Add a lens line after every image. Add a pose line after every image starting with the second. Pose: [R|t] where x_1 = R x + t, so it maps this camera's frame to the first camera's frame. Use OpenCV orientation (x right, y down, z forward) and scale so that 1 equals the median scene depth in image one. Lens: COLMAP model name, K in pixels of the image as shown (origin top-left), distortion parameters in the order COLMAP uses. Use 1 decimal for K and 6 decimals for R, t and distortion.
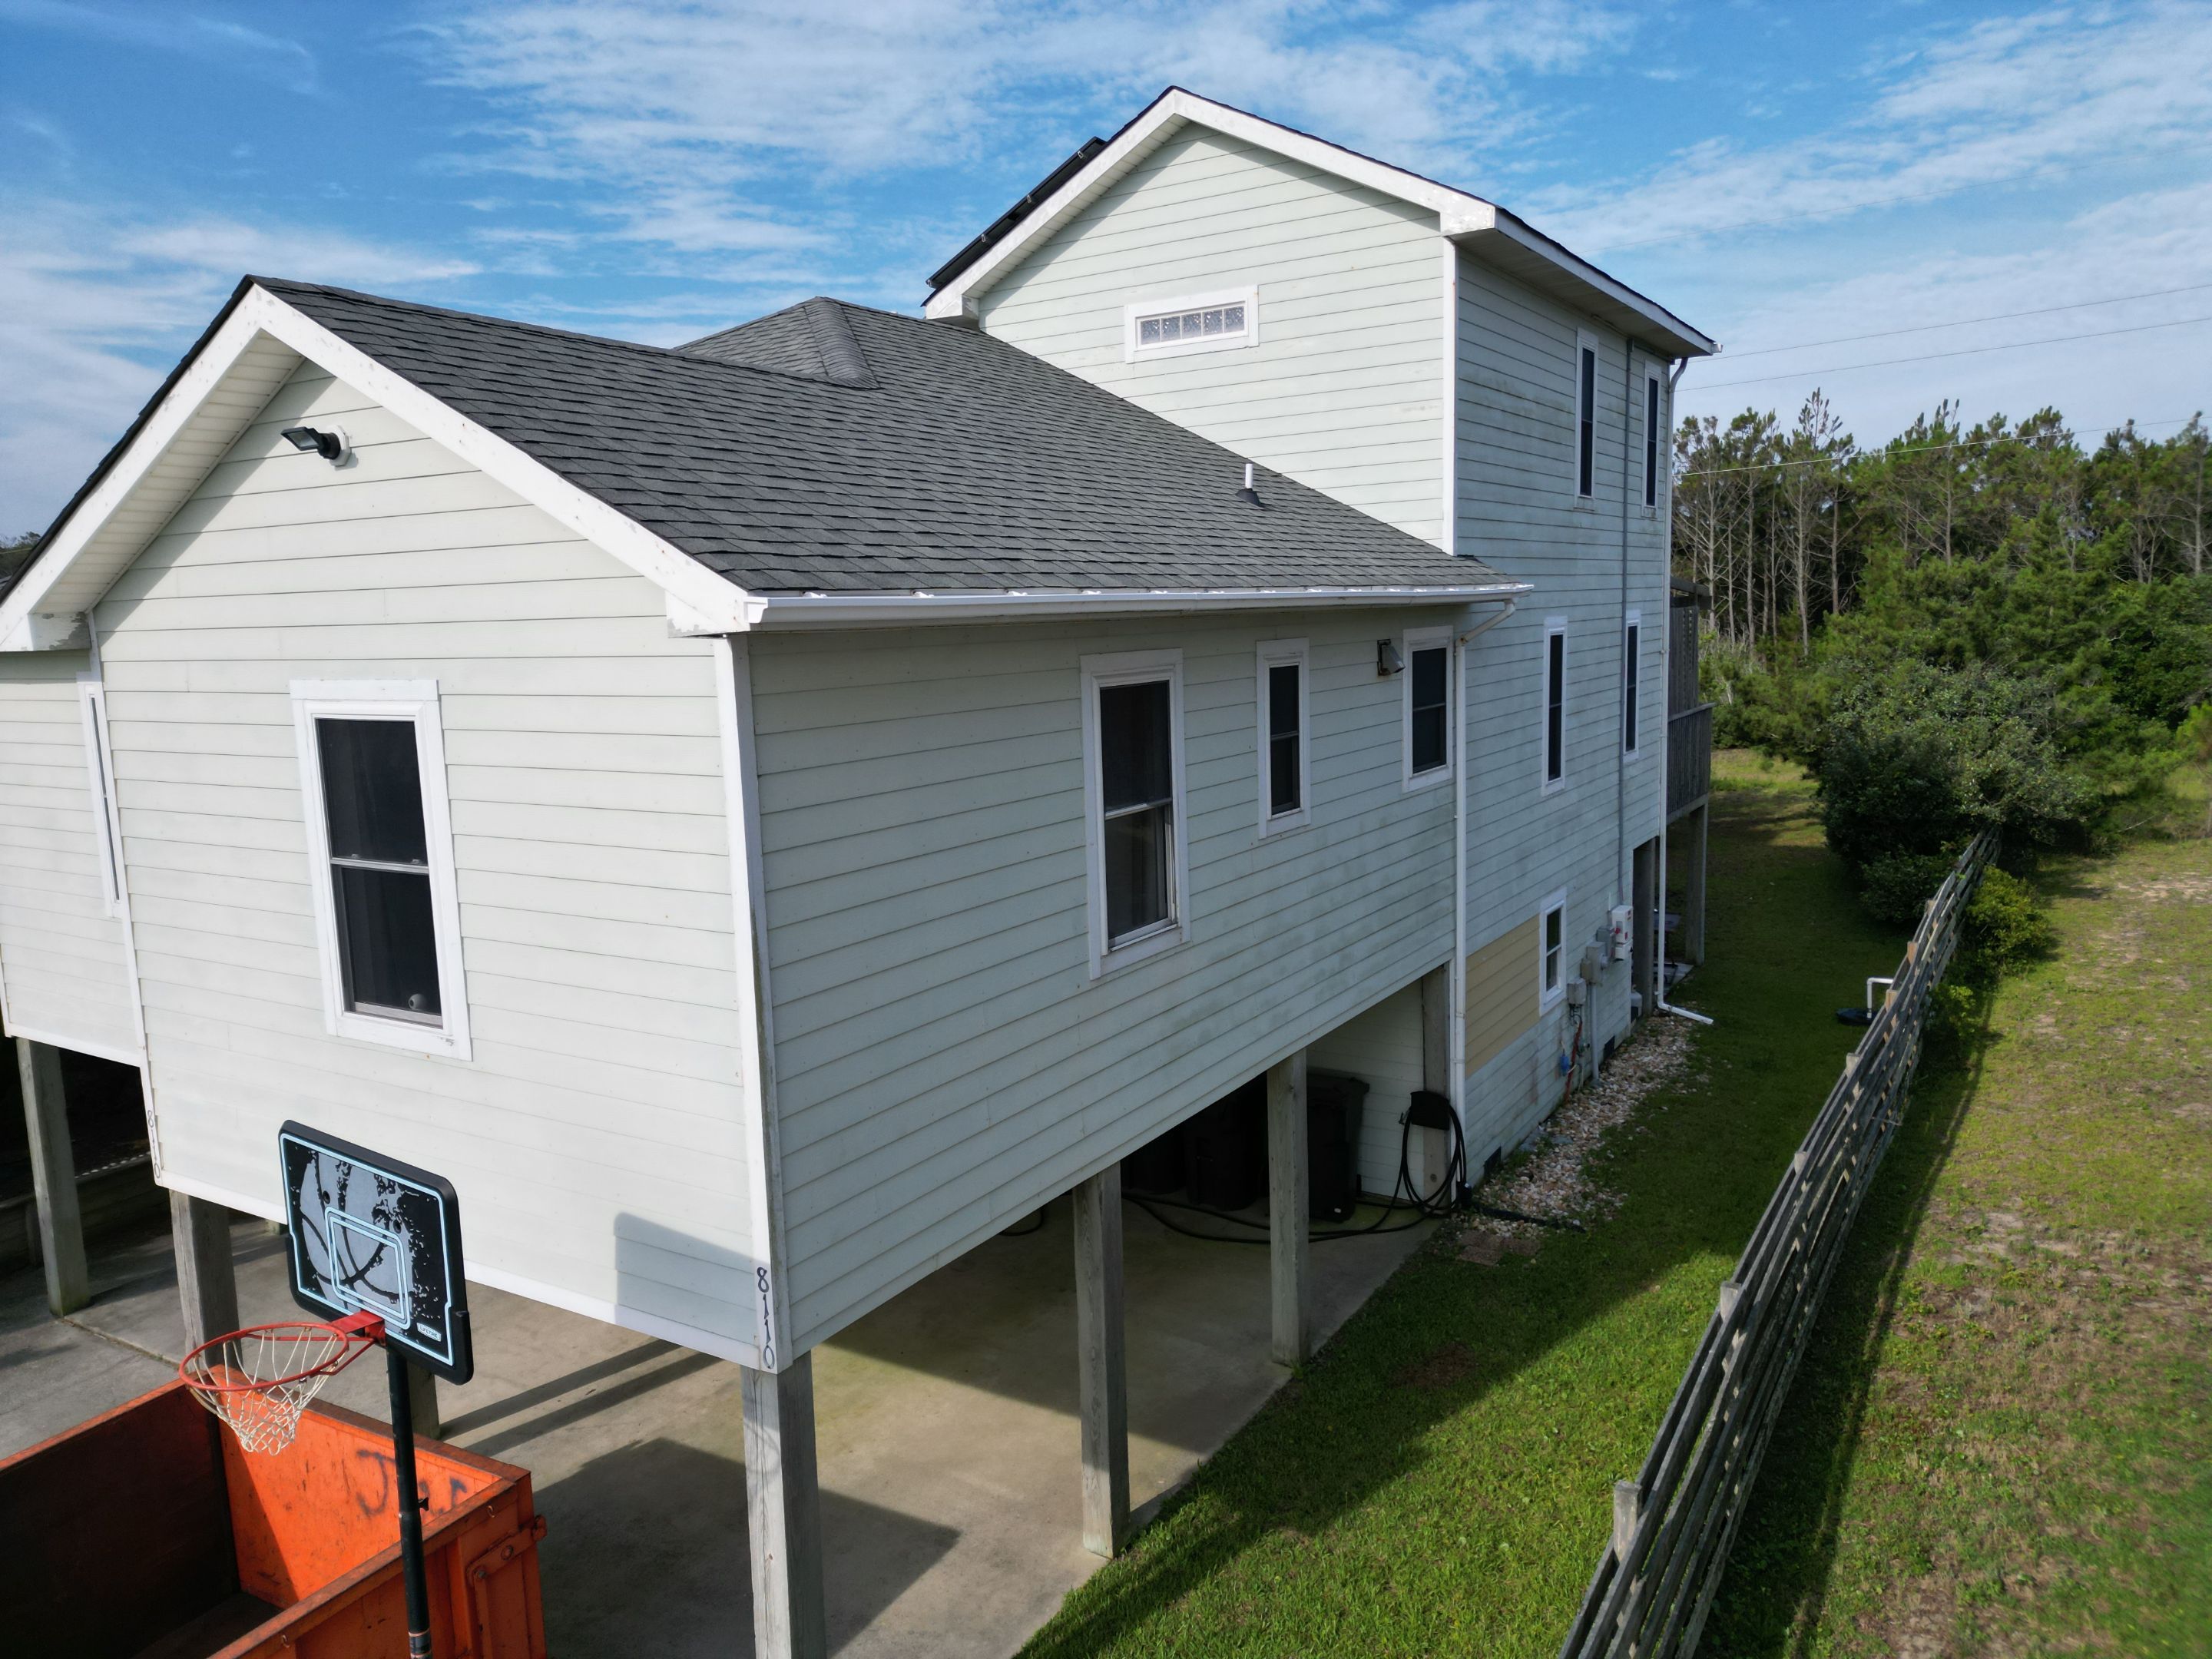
lens RADIAL K [[1534.8, 0, 1112.2], [0, 1534.8, 835.0], [0, 0, 1]] dist [0.060035, -0.037929]
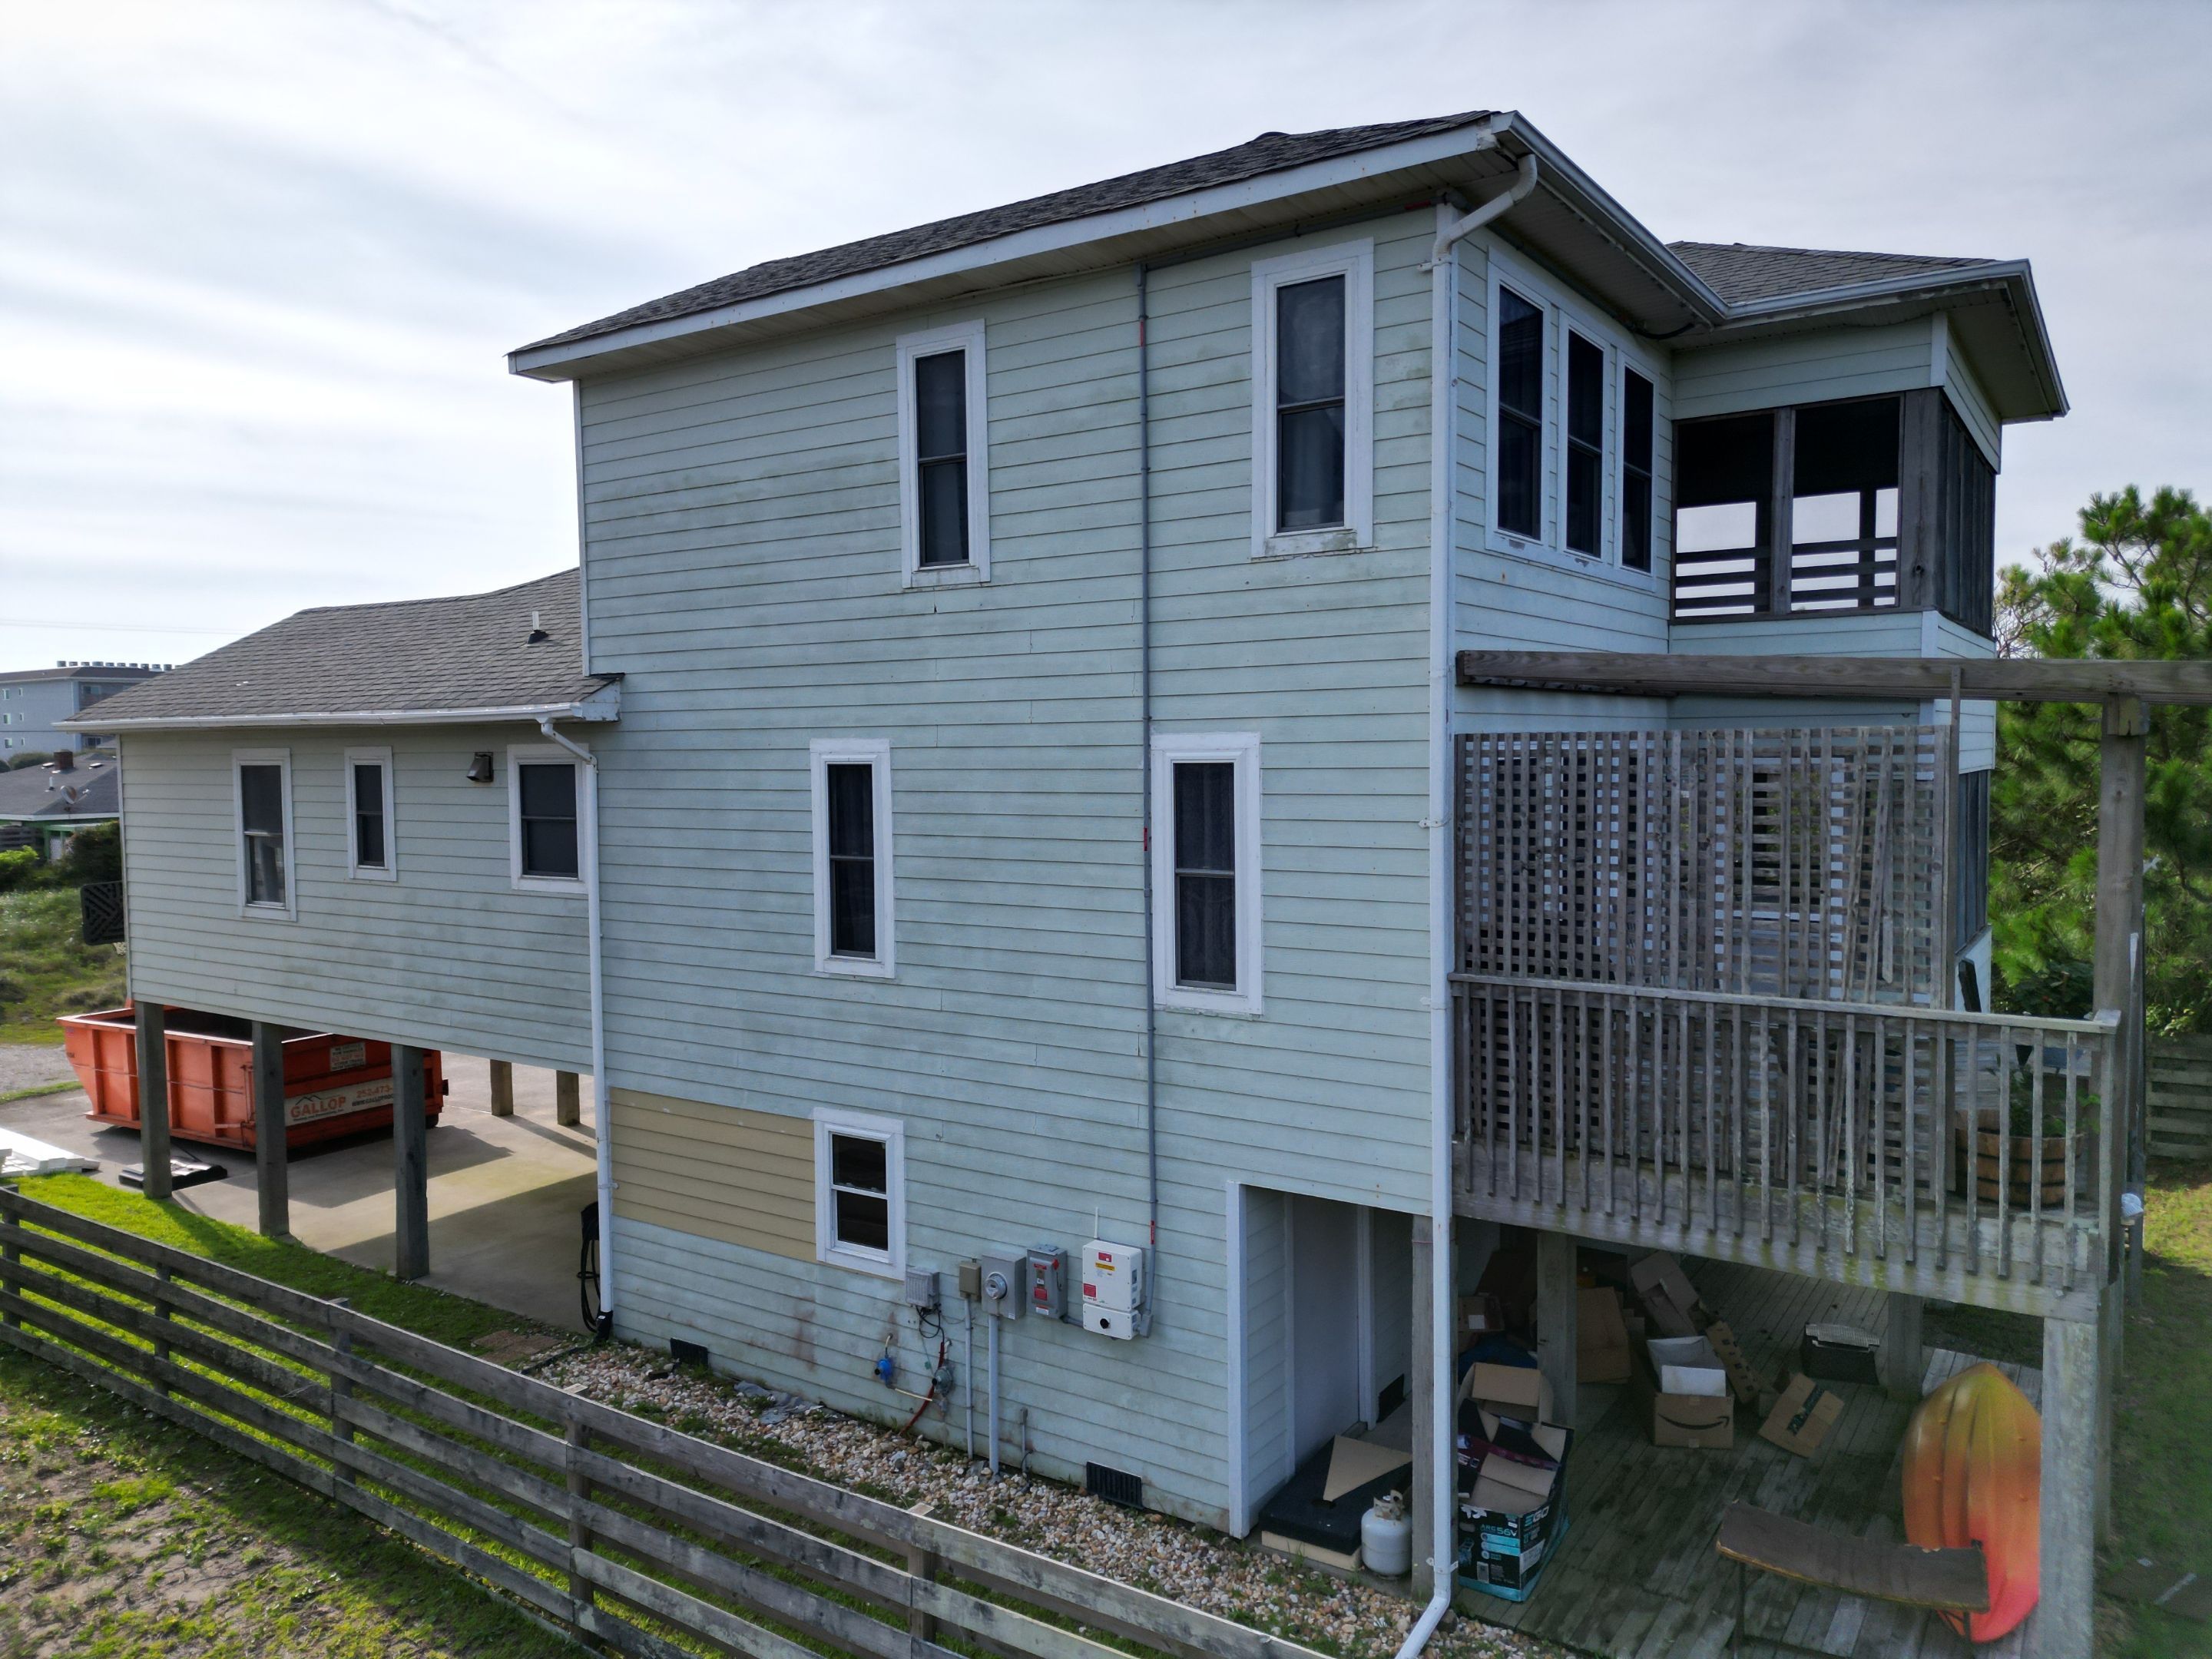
lens RADIAL K [[1551.7, 0, 1102.4], [0, 1551.7, 794.7], [0, 0, 1]] dist [-0.000575, -0.001981]
pose [[-0.027217, 0.088548, -0.995700, 1.294537], [-0.120518, 0.988513, 0.091203, -0.249680], [0.992338, 0.122482, -0.016233, 1.435409]]
